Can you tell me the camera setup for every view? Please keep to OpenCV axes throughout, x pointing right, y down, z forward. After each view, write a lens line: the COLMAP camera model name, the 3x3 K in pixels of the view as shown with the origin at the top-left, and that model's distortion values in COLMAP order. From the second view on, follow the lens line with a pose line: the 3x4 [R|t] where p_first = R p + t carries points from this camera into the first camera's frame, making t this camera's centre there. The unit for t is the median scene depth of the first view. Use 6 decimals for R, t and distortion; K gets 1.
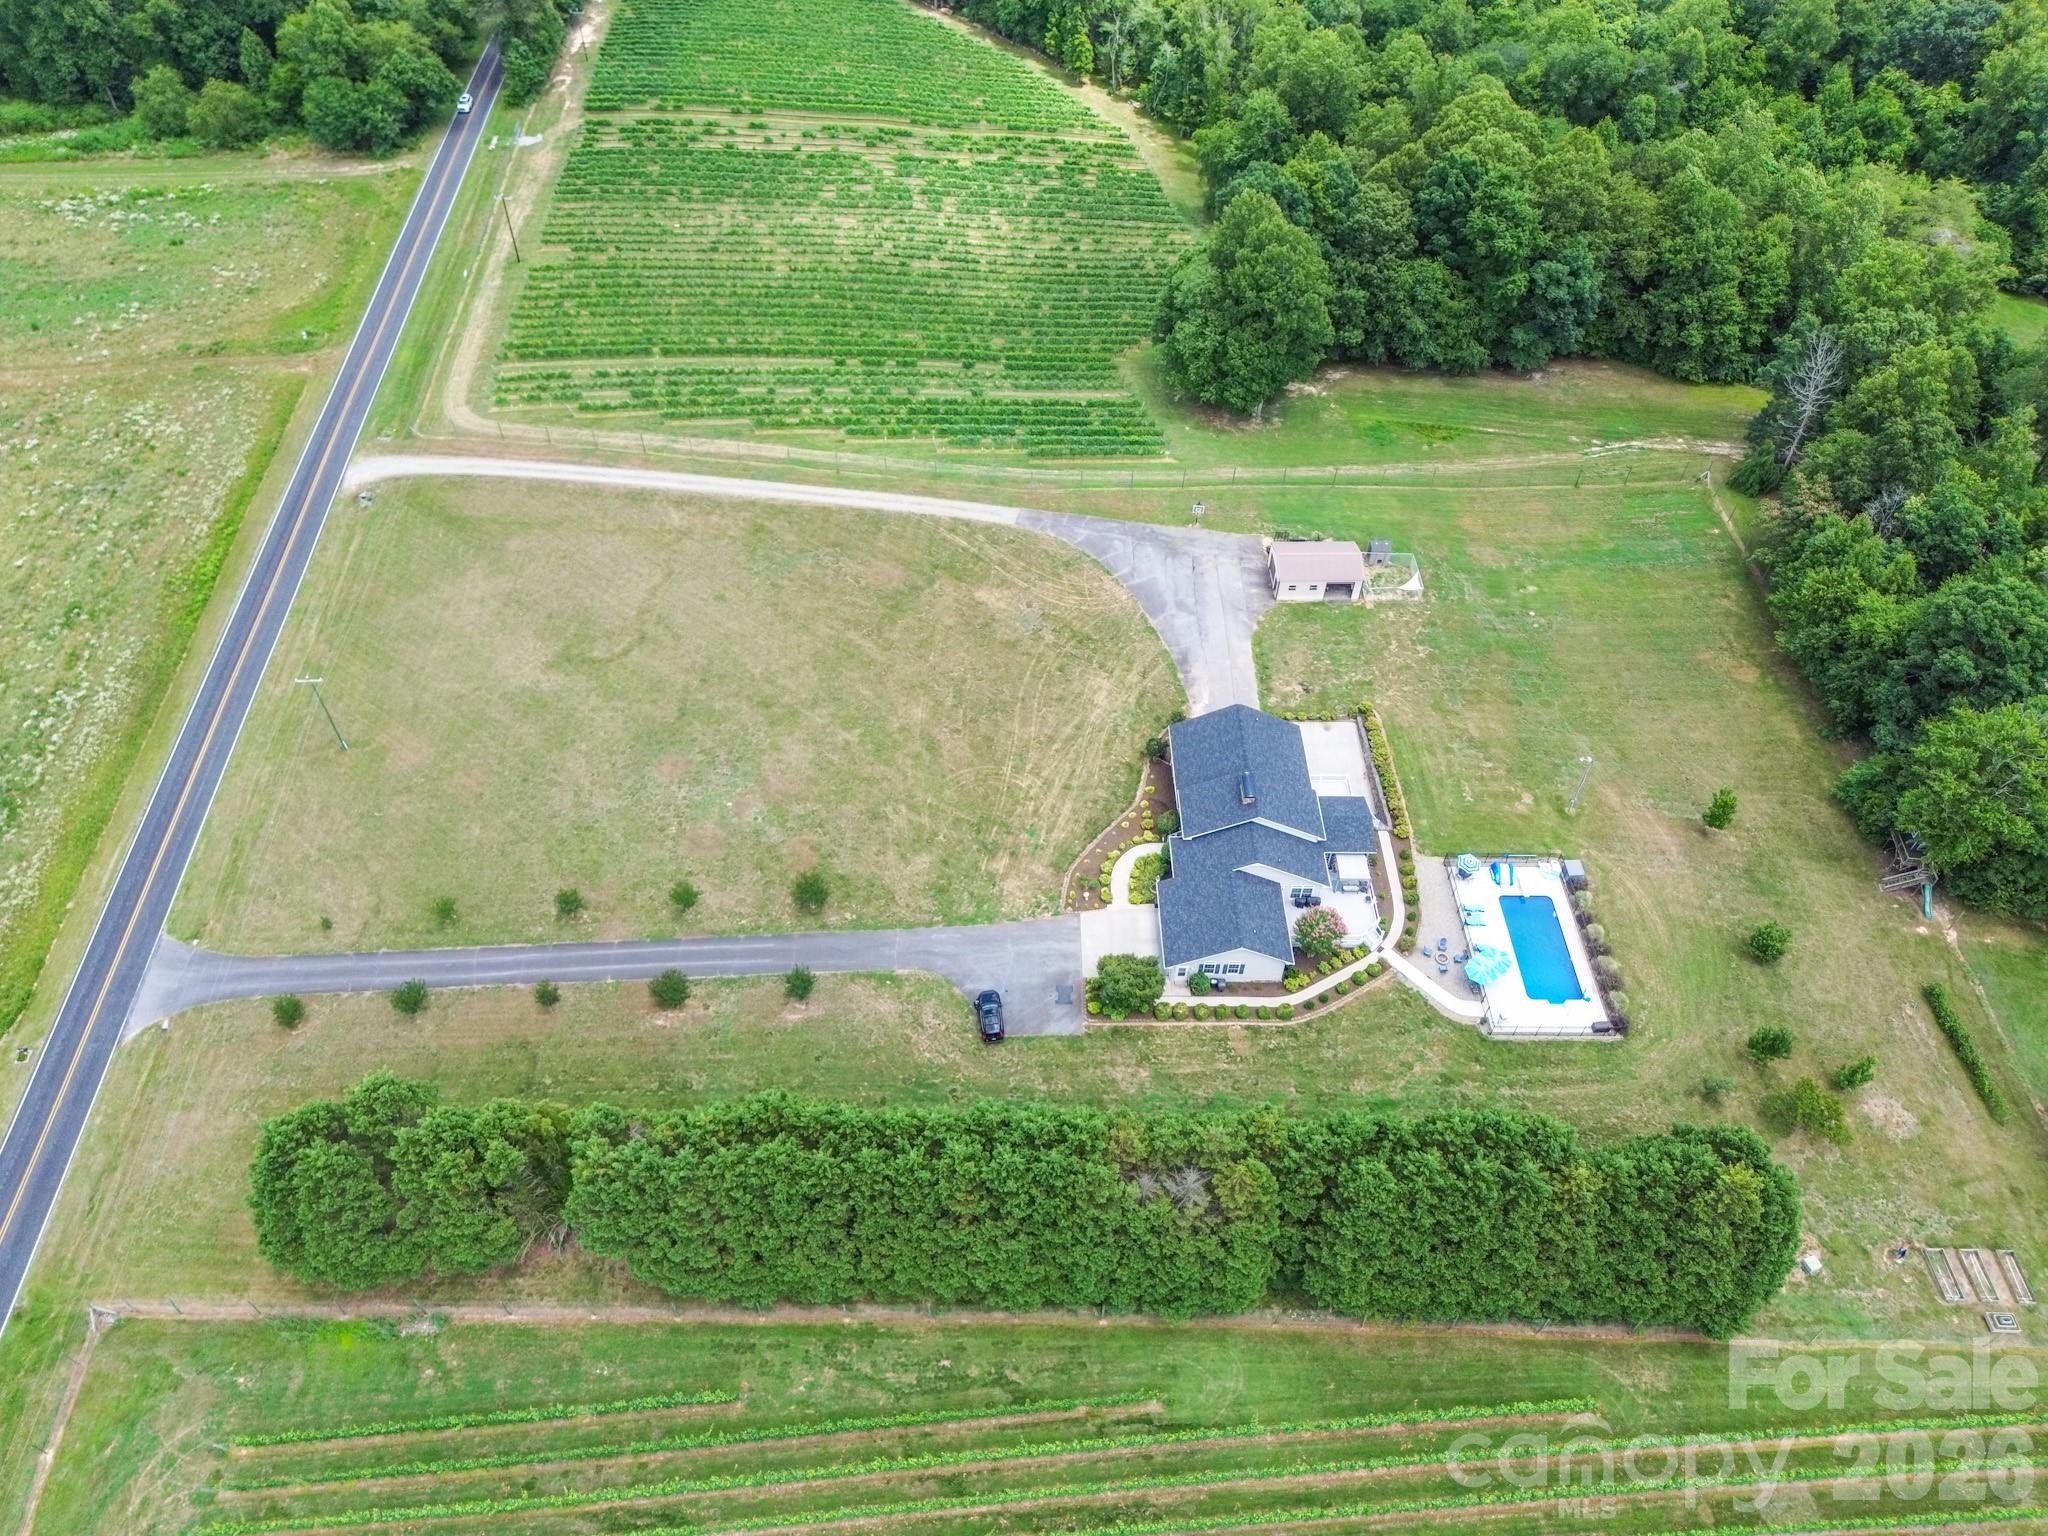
lens RADIAL K [[1442.9, 0, 1027.4], [0, 1442.9, 769.7], [0, 0, 1]] dist [0.054536, -0.041498]
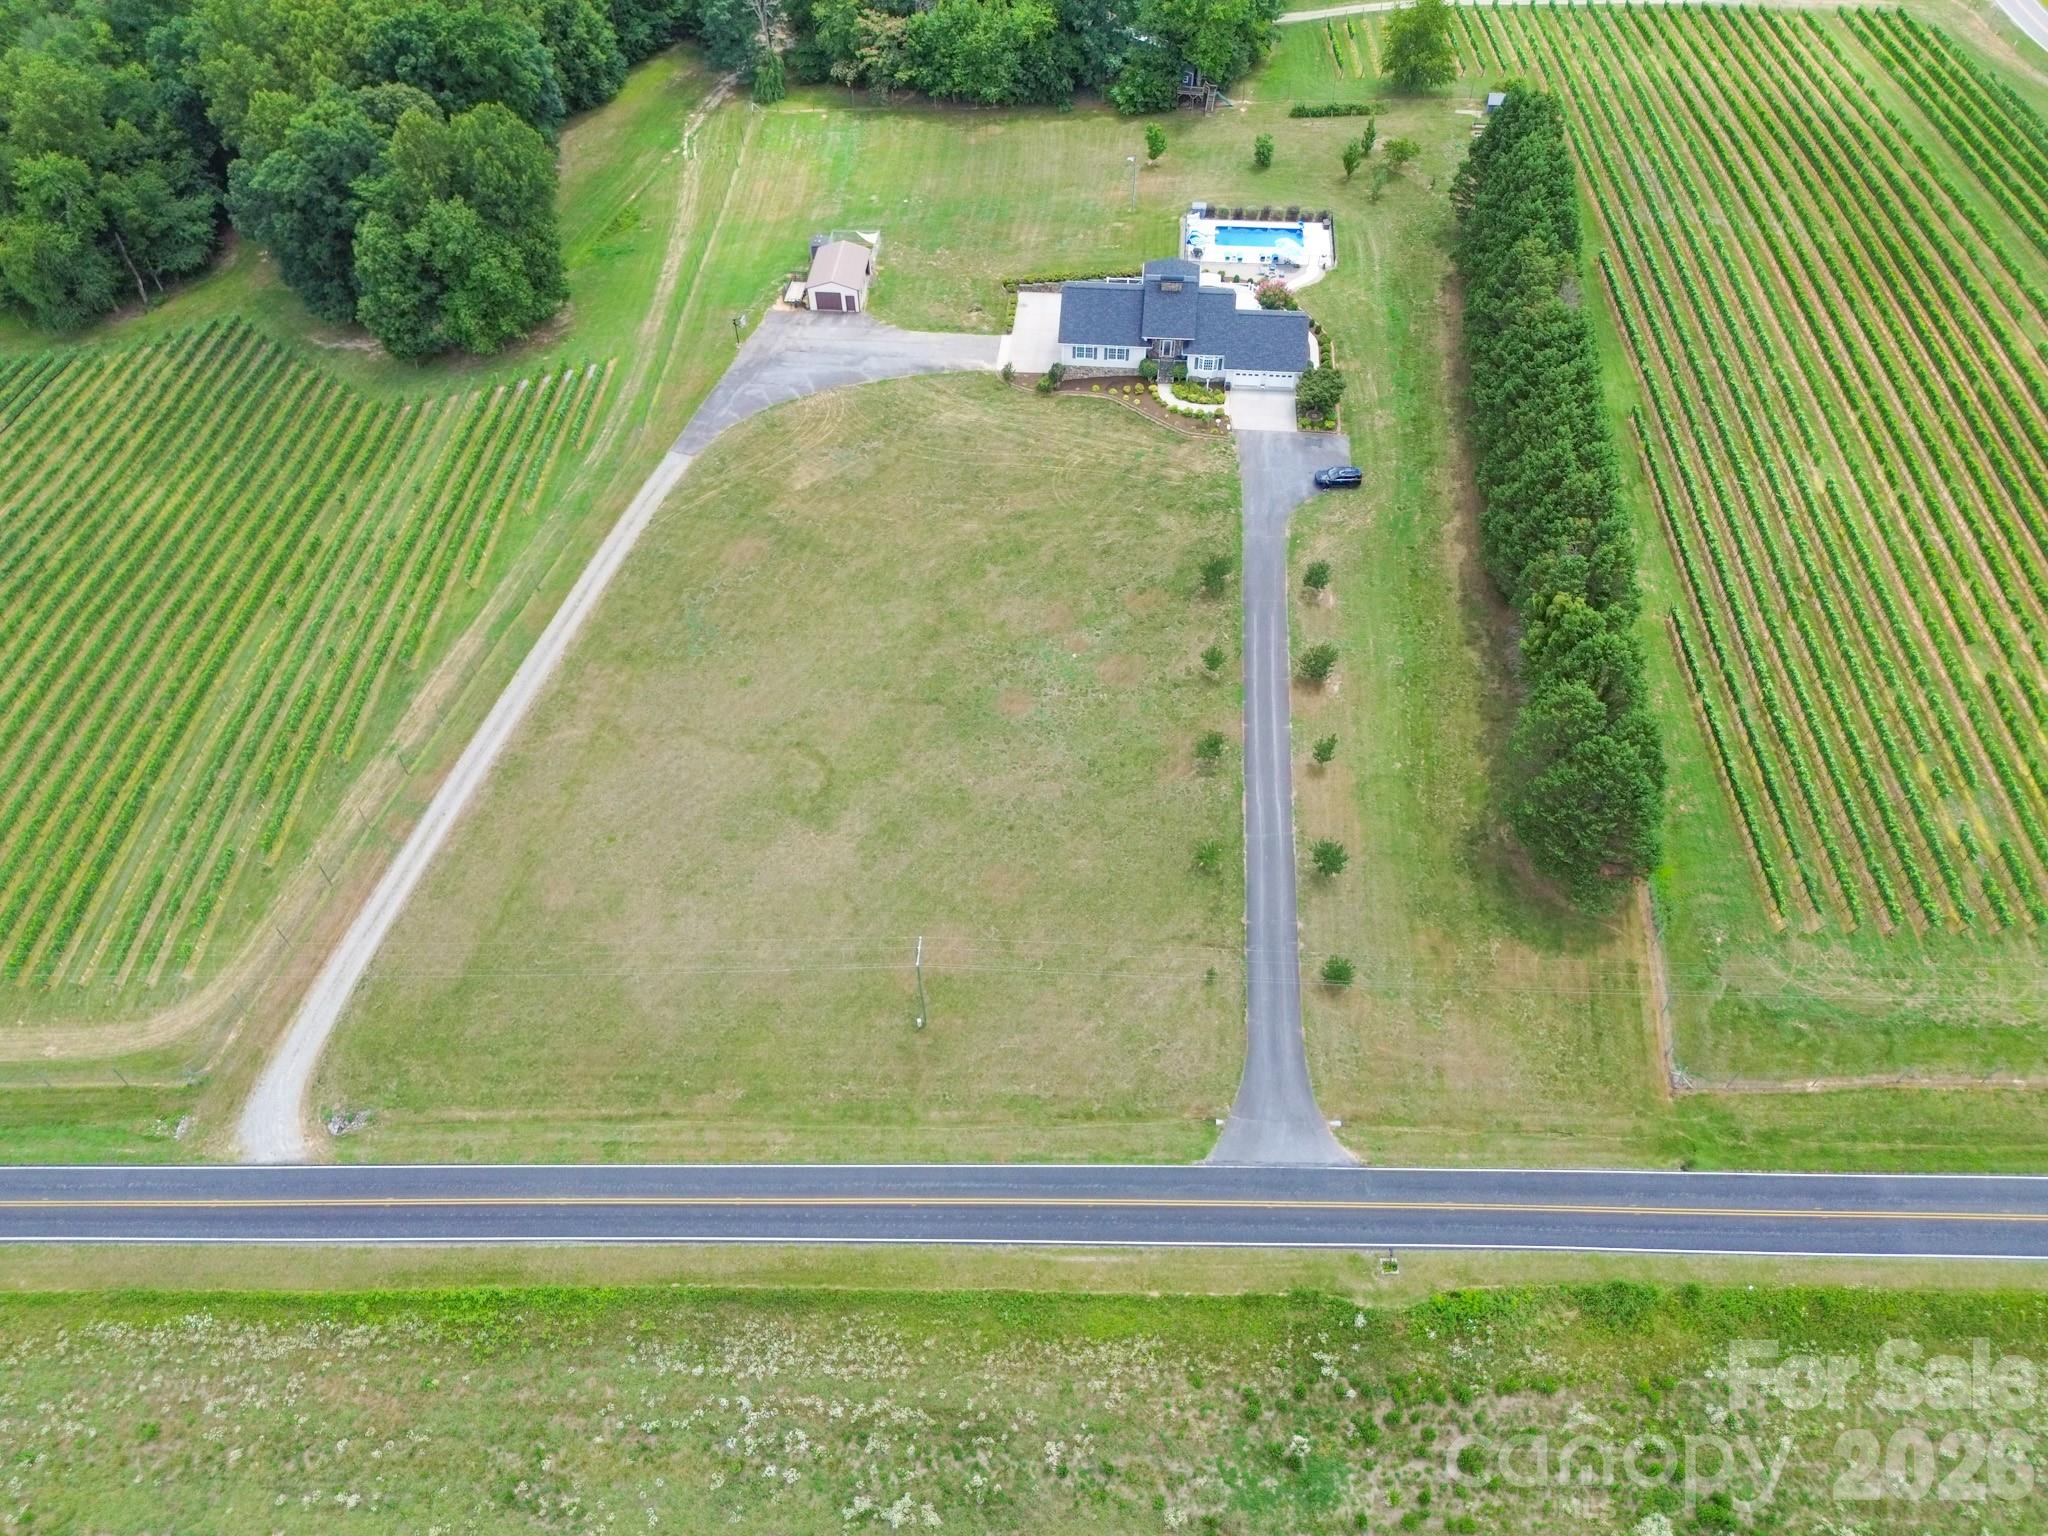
lens RADIAL K [[1442.9, 0, 1024.1], [0, 1442.9, 763.7], [0, 0, 1]] dist [0.054536, -0.041498]
pose [[0.103005, -0.764286, 0.636598, -0.950313], [0.750240, 0.479912, 0.454780, -0.440985], [-0.653093, 0.430756, 0.622831, 0.468809]]
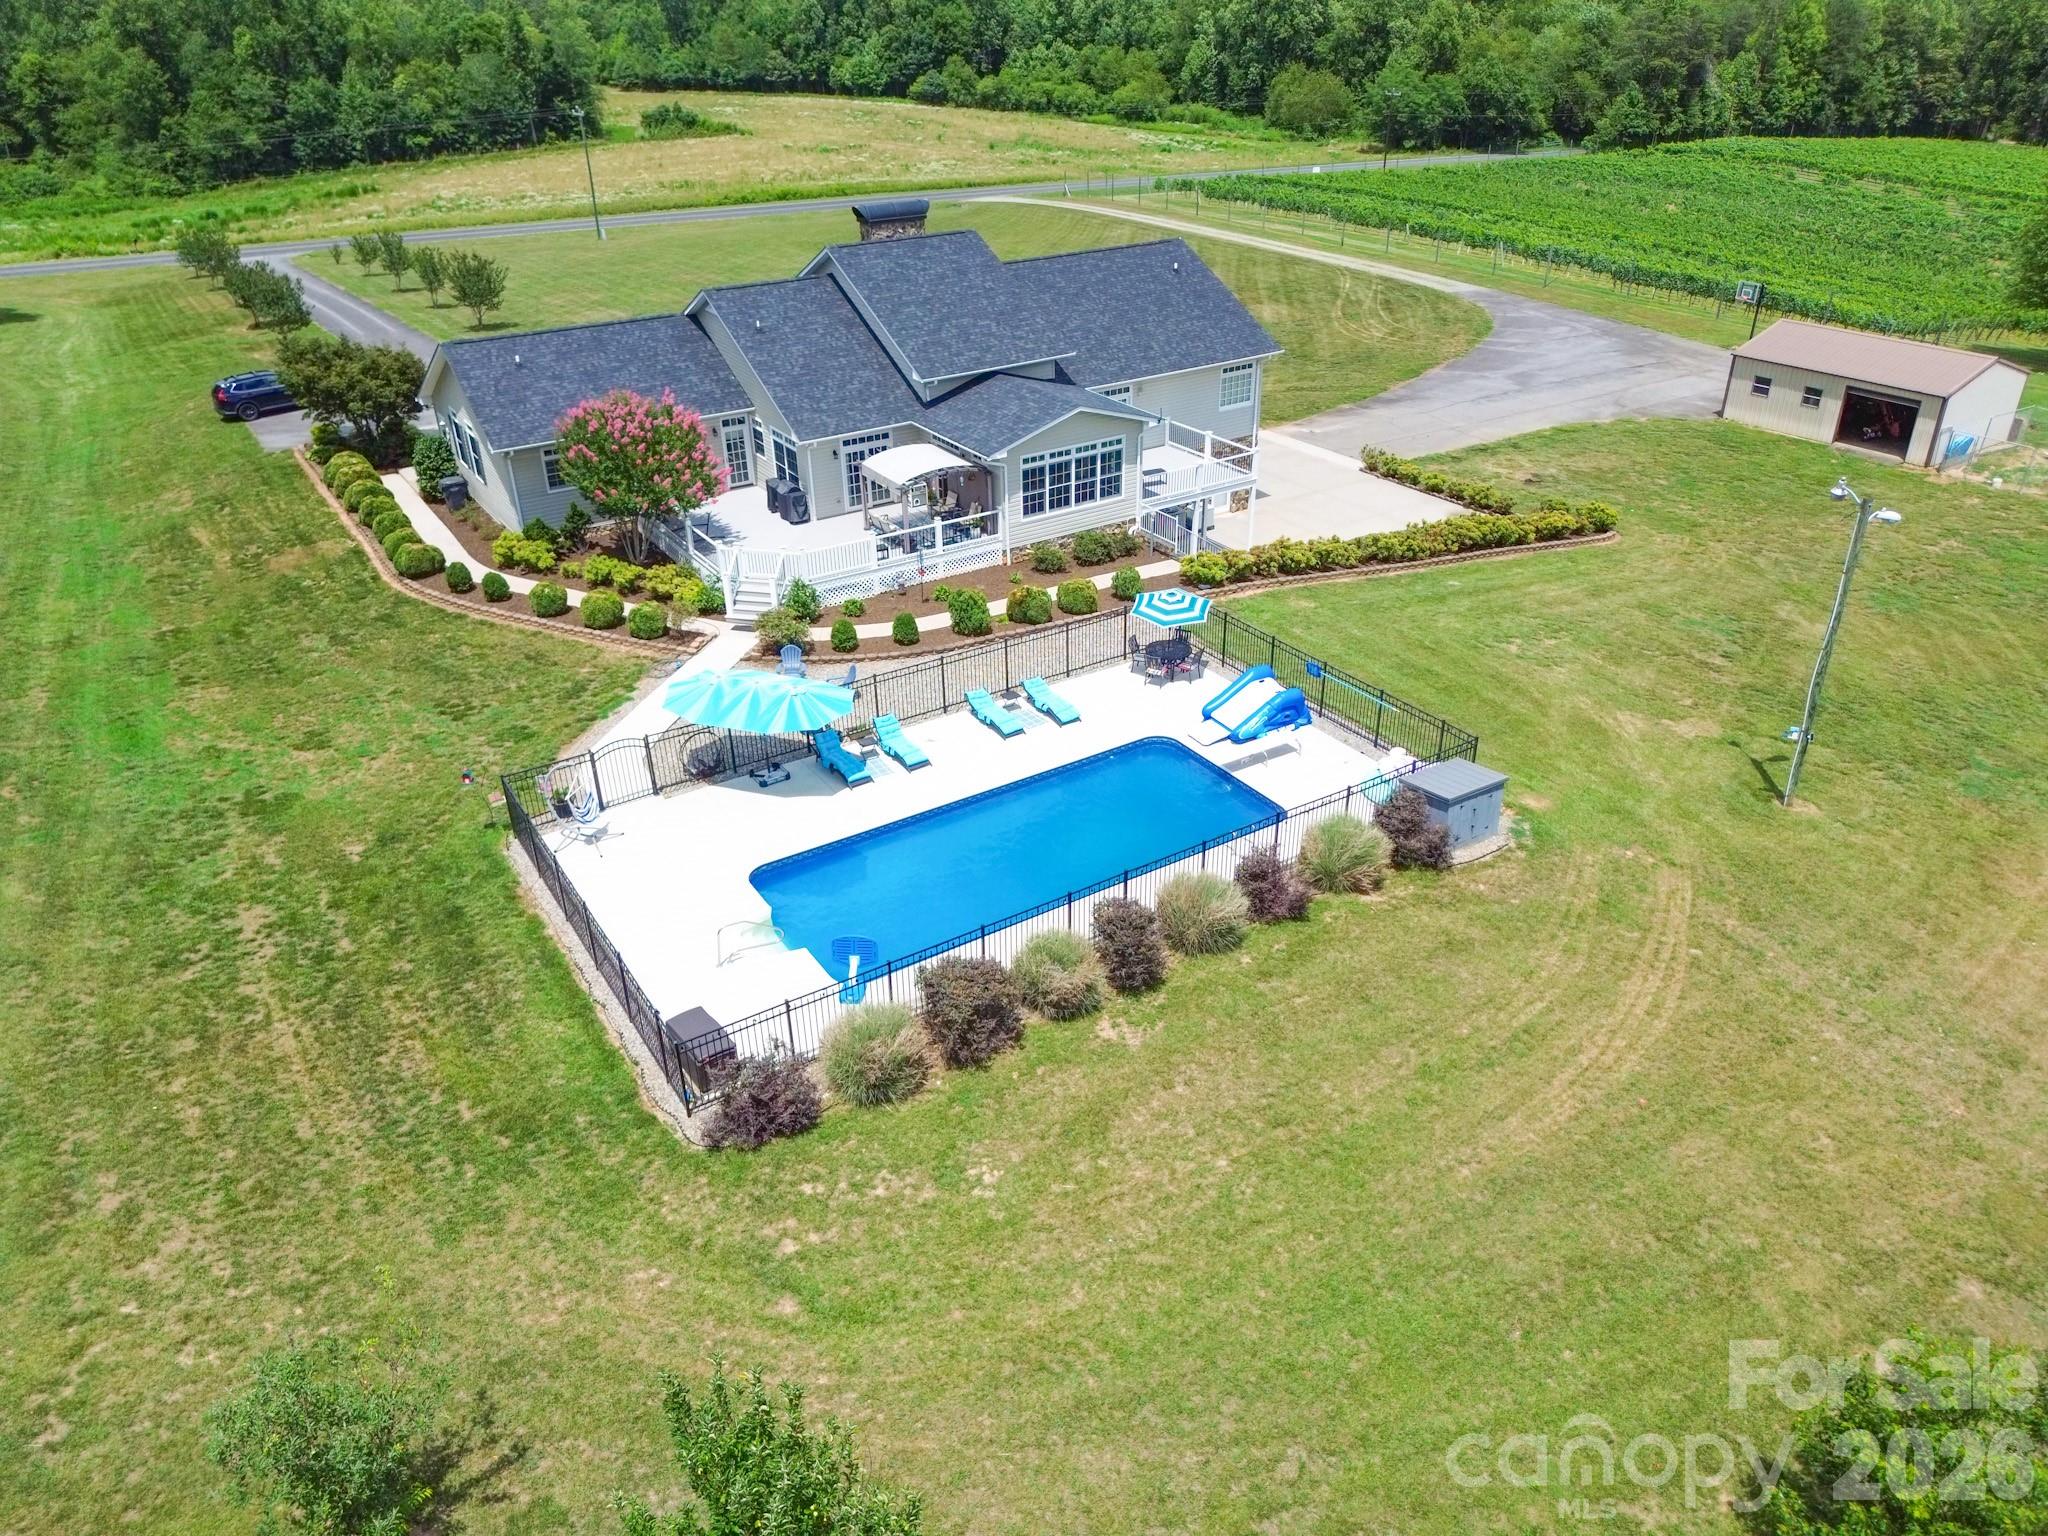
lens RADIAL K [[1442.9, 0, 1023.8], [0, 1442.9, 774.7], [0, 0, 1]] dist [0.054536, -0.041498]
pose [[0.525657, 0.394922, -0.753473, 0.513756], [-0.620037, 0.784278, -0.021499, 0.113978], [0.582441, 0.478483, 0.657127, 0.810153]]
